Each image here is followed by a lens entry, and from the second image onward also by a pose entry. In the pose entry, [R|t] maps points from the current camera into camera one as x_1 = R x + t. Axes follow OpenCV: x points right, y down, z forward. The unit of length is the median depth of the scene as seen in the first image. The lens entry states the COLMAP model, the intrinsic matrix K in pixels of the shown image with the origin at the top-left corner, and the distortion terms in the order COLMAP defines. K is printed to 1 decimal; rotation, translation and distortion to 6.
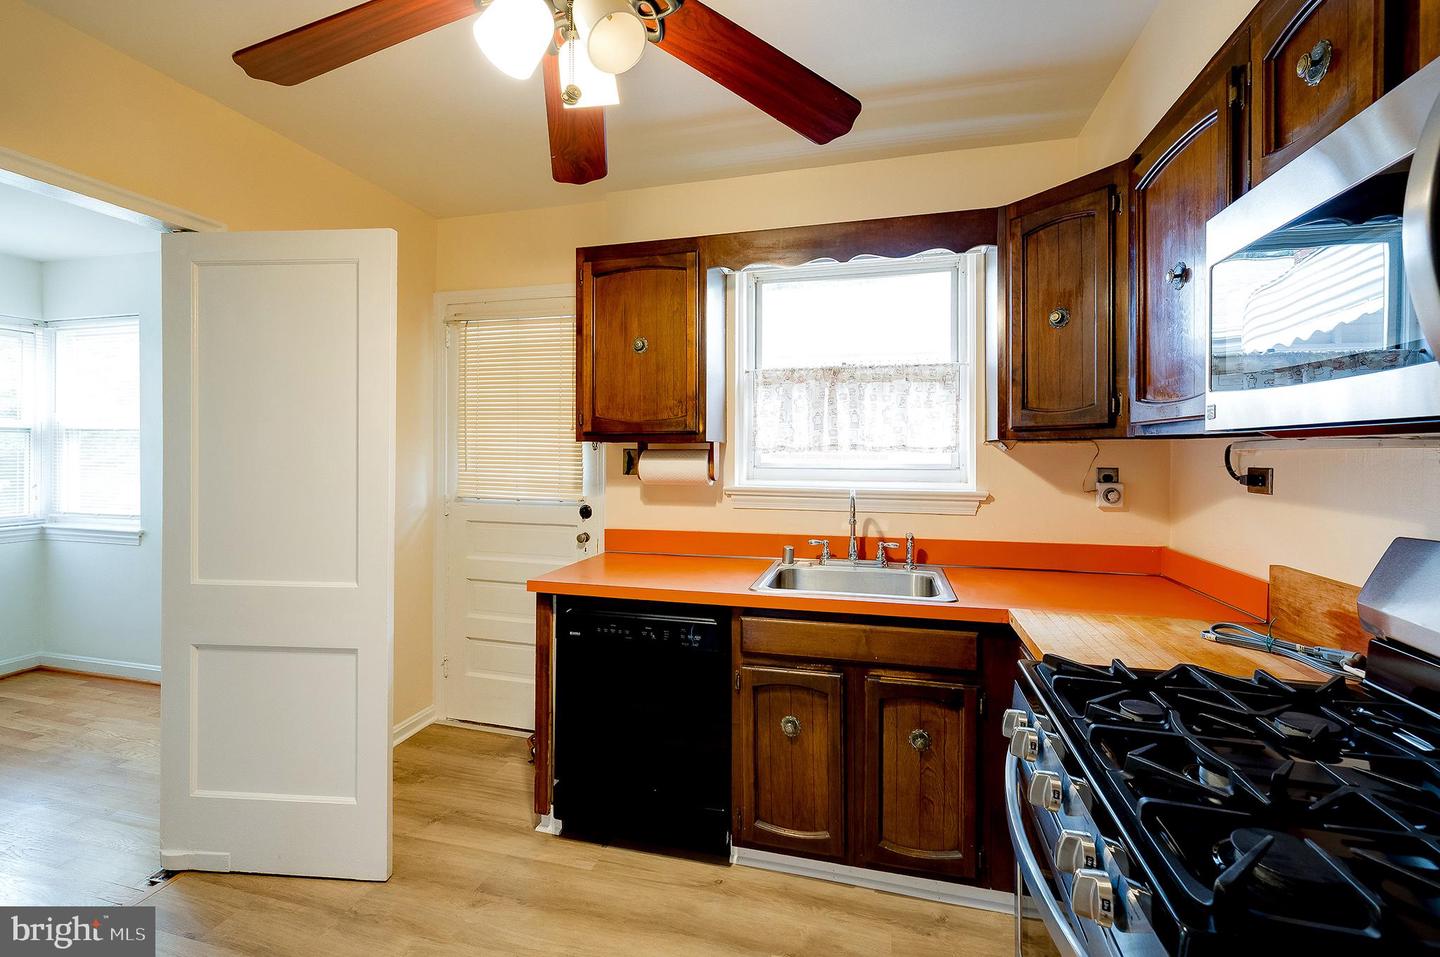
lens RADIAL K [[617.8, 0, 691.1], [0, 617.8, 453.8], [0, 0, 1]] dist [-0.001456, -0.001094]
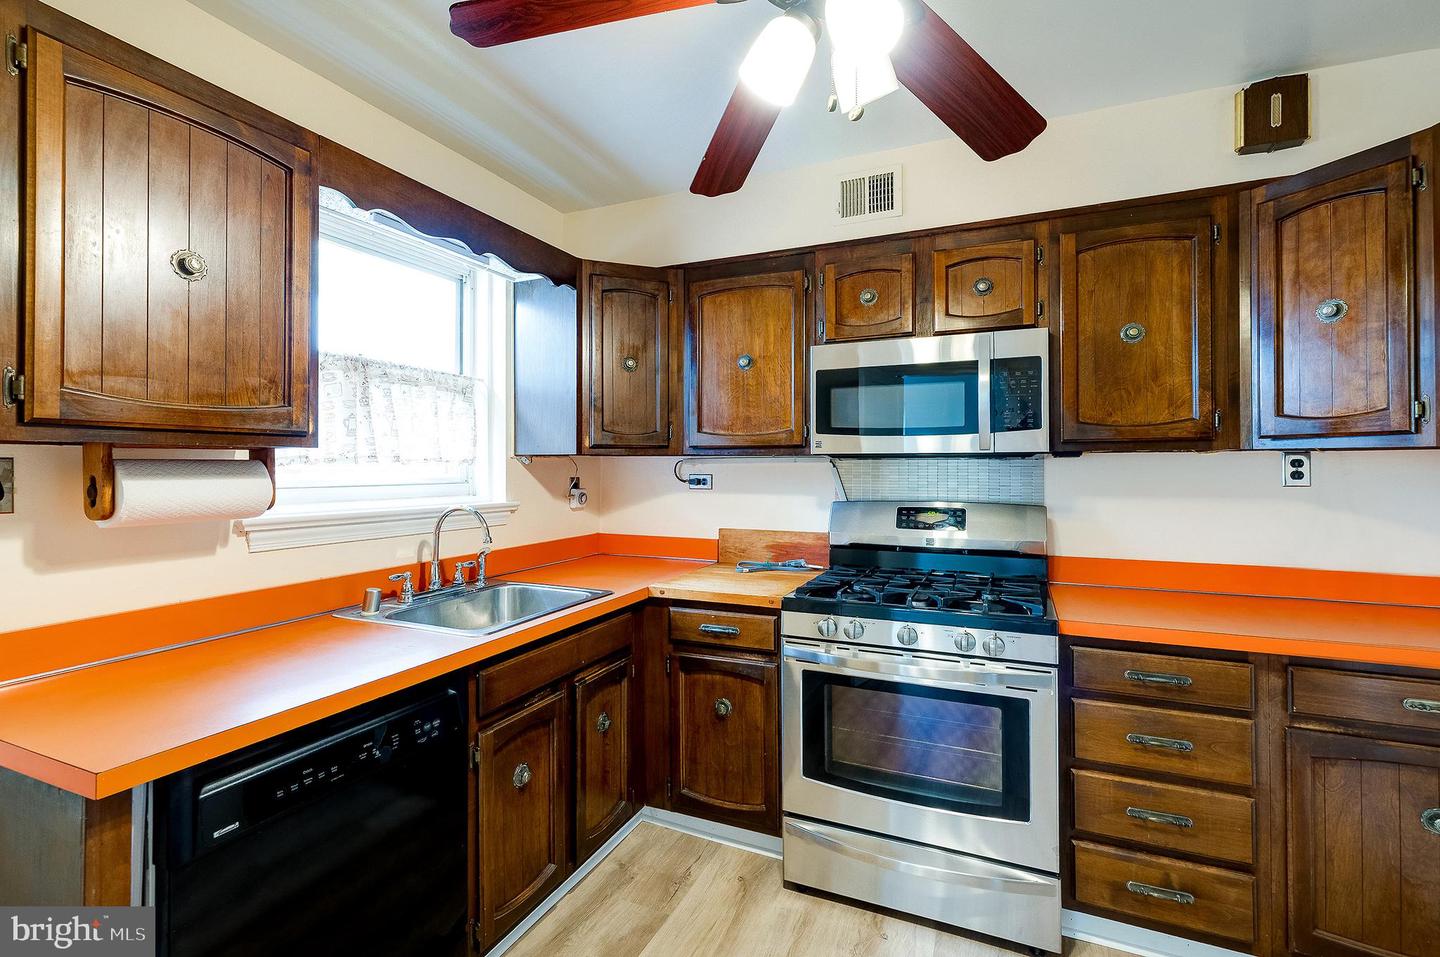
lens RADIAL K [[617.8, 0, 723.8], [0, 617.8, 466.6], [0, 0, 1]] dist [-0.001456, -0.001094]
pose [[0.167076, -0.001208, 0.985943, -0.597339], [0.002593, 0.999996, 0.000786, -0.000472], [-0.985941, 0.002425, 0.167079, 0.511449]]
